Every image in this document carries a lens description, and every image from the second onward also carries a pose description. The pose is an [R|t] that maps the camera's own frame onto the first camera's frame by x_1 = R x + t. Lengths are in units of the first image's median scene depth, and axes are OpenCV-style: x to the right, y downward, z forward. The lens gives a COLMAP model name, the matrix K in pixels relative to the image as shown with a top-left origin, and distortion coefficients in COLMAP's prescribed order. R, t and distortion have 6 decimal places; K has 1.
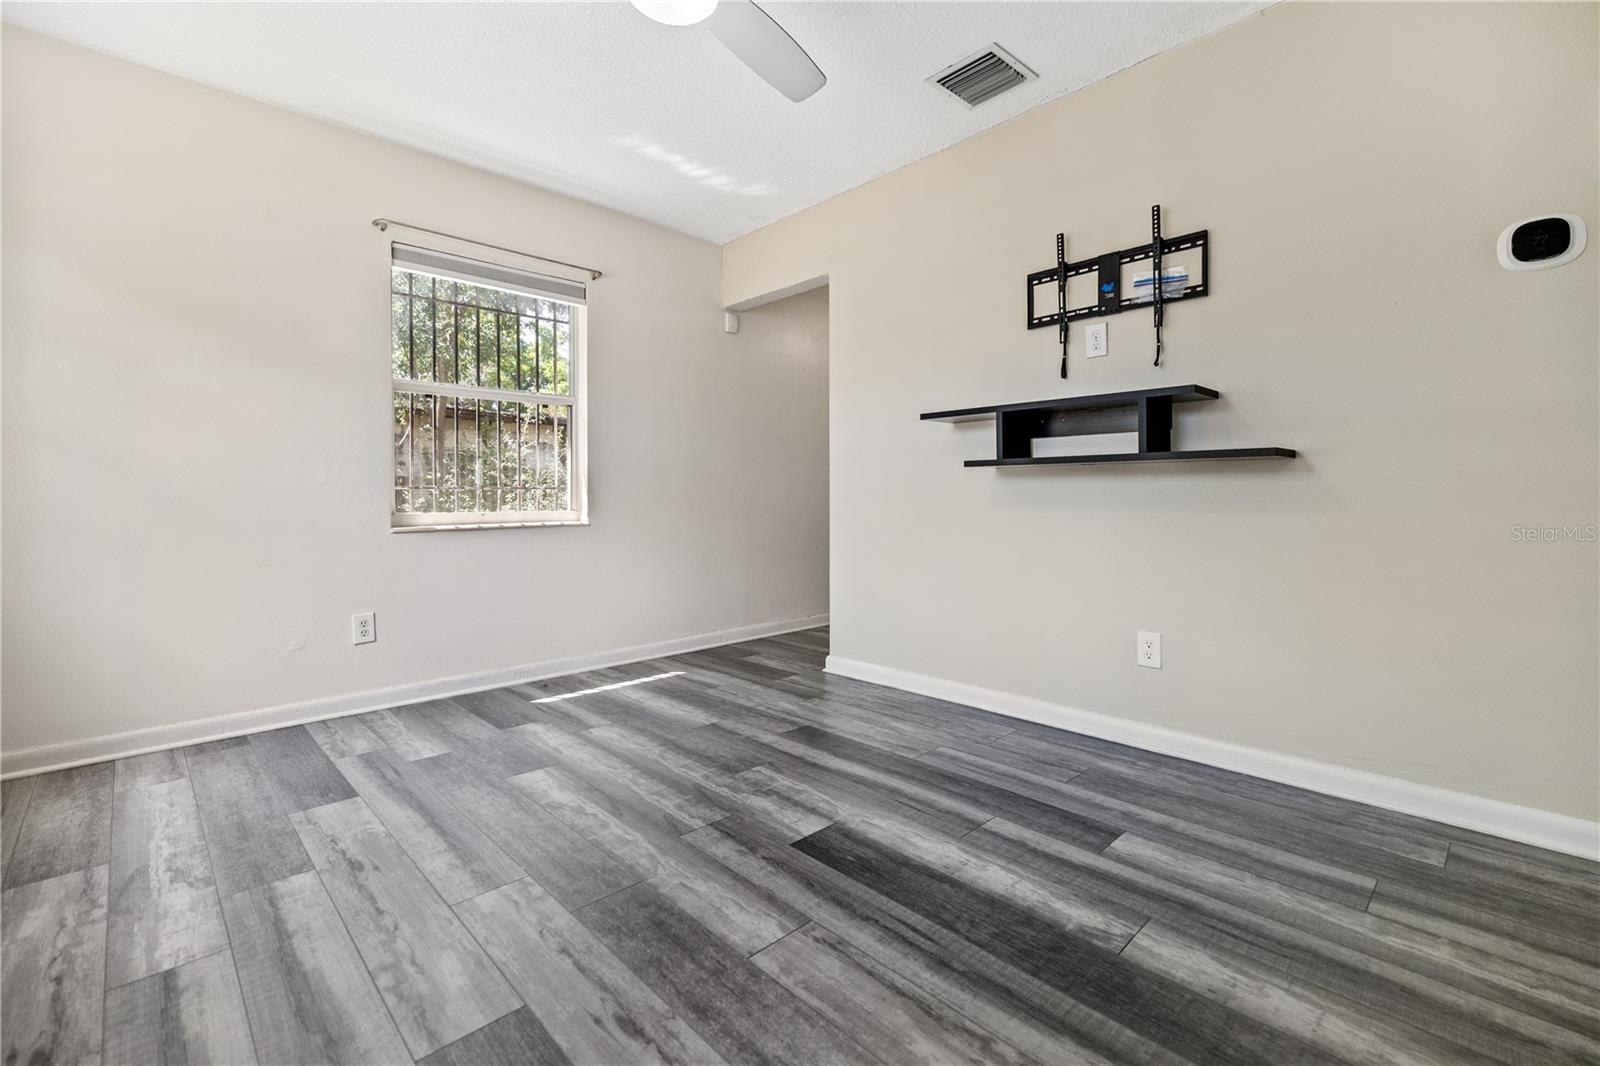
lens RADIAL K [[699.0, 0, 800.7], [0, 699.0, 492.8], [0, 0, 1]] dist [-0.000748, -0.000131]
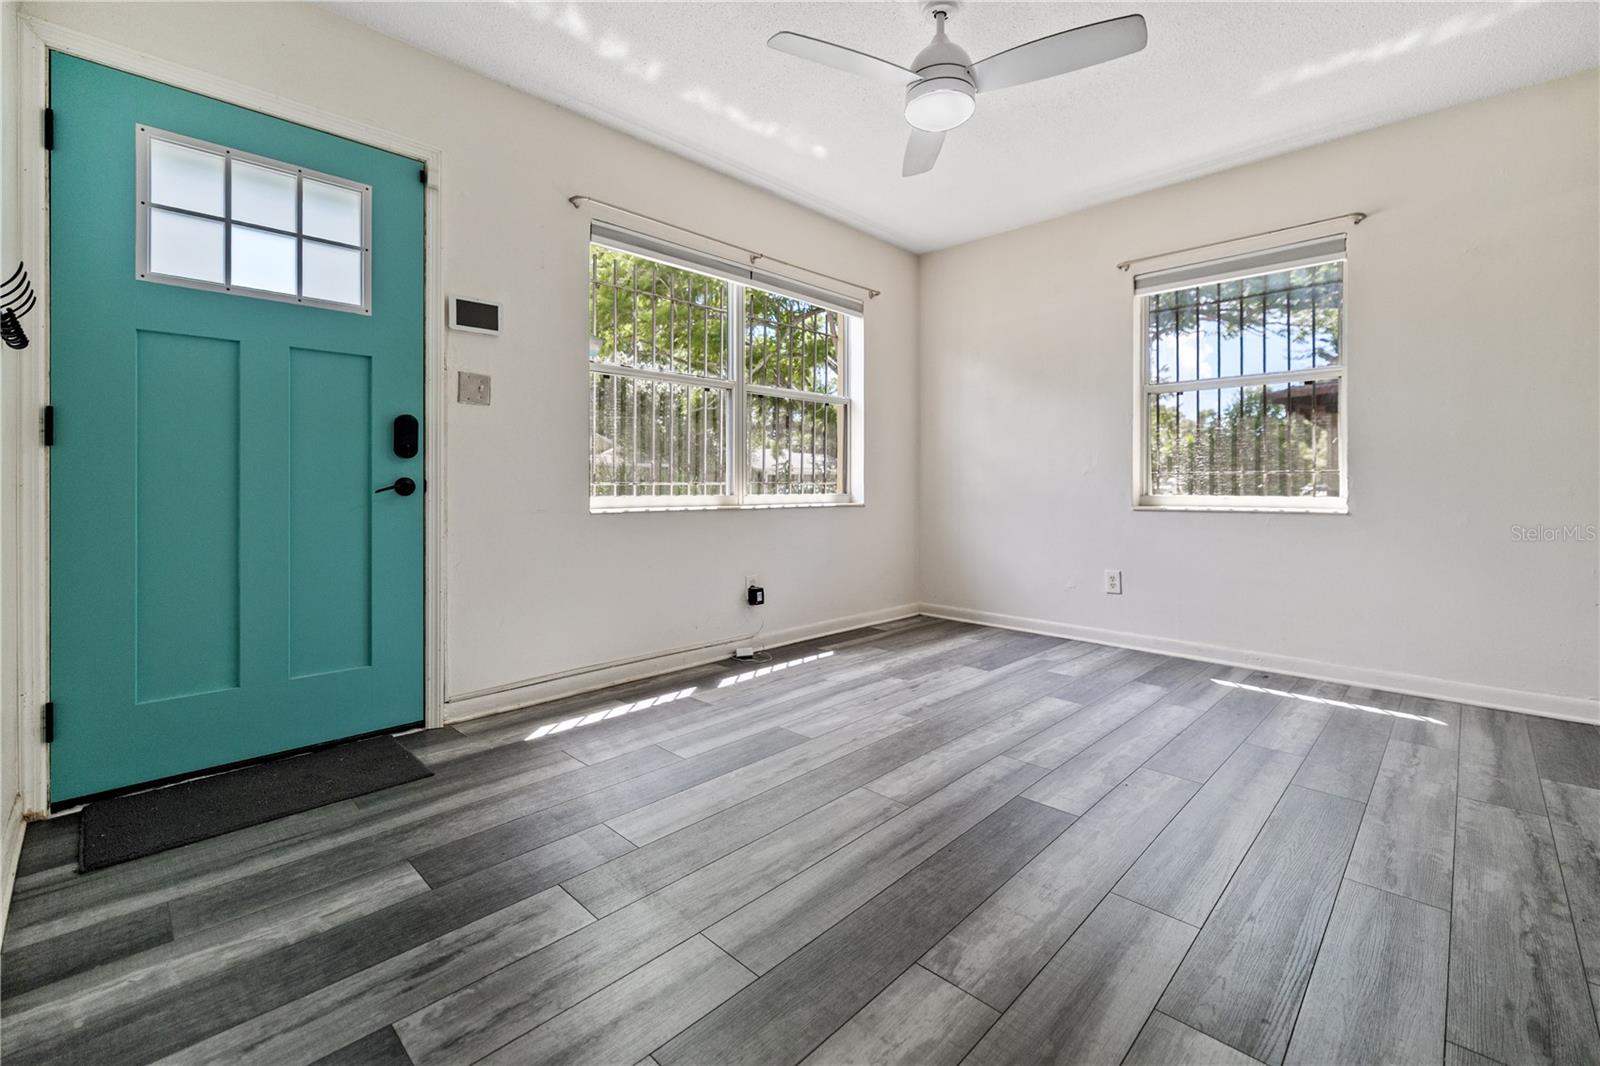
lens RADIAL K [[685.6, 0, 800.8], [0, 685.6, 484.2], [0, 0, 1]] dist [0.000467, 0.000048]
pose [[0.029496, 0.003090, -0.999560, 1.018215], [0.004048, 0.999987, 0.003211, 0.007516], [0.999557, -0.004141, 0.029483, 0.607017]]
